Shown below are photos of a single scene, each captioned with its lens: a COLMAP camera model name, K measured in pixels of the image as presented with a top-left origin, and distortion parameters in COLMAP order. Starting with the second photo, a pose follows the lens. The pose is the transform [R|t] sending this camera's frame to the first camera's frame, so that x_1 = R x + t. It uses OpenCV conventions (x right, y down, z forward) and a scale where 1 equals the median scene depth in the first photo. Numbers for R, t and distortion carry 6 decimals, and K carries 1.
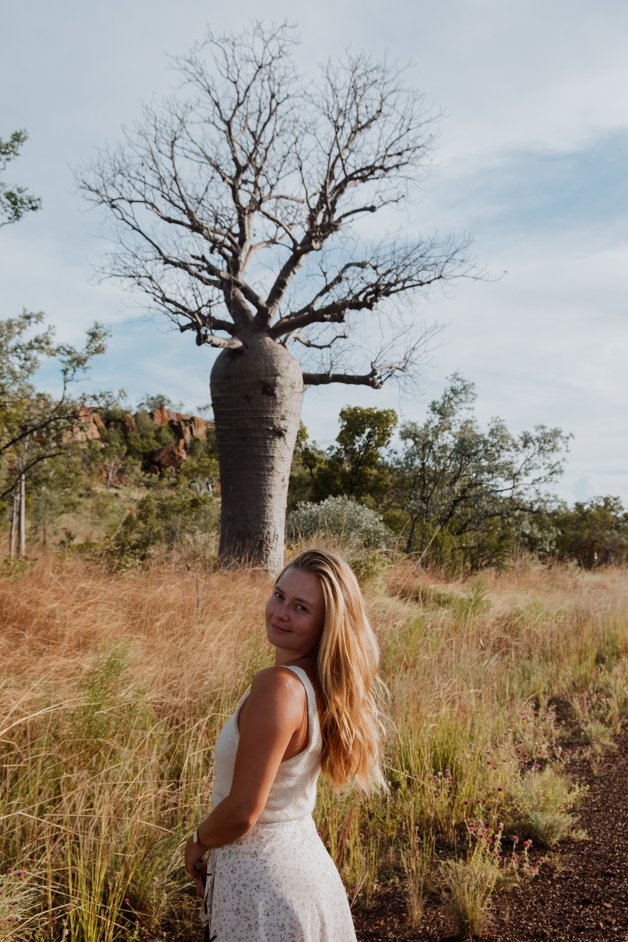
lens RADIAL K [[1139.0, 0, 314.0], [0, 1139.0, 471.0], [0, 0, 1]] dist [-0.035627, 0.092844]
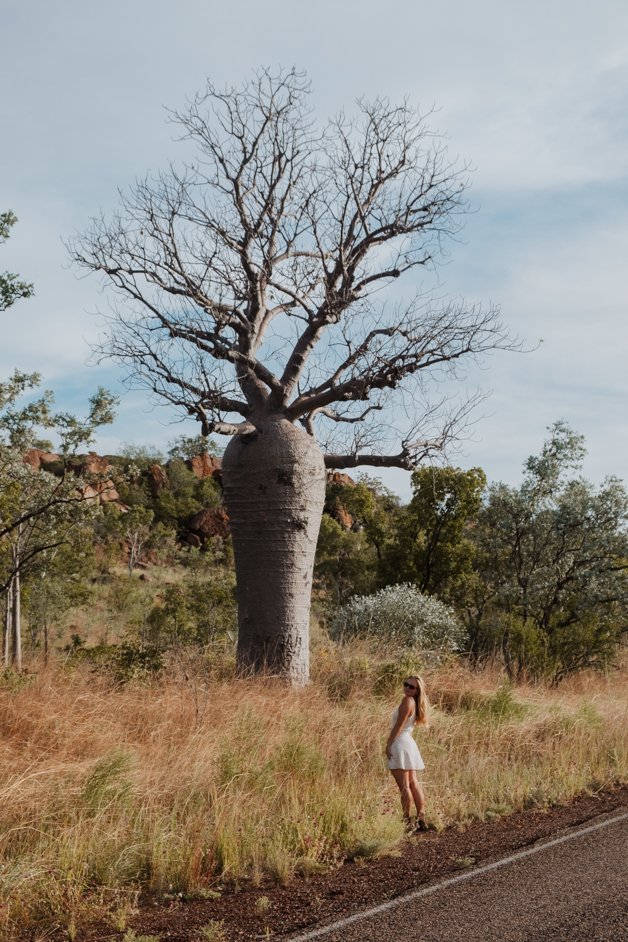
lens RADIAL K [[1657.5, 0, 312.4], [0, 1657.5, 486.2], [0, 0, 1]] dist [0.043395, 0.082558]
pose [[0.996936, -0.029627, -0.072394, 0.072919], [0.027717, 0.999244, -0.027250, -0.026909], [0.073146, 0.025159, 0.997004, -0.297703]]
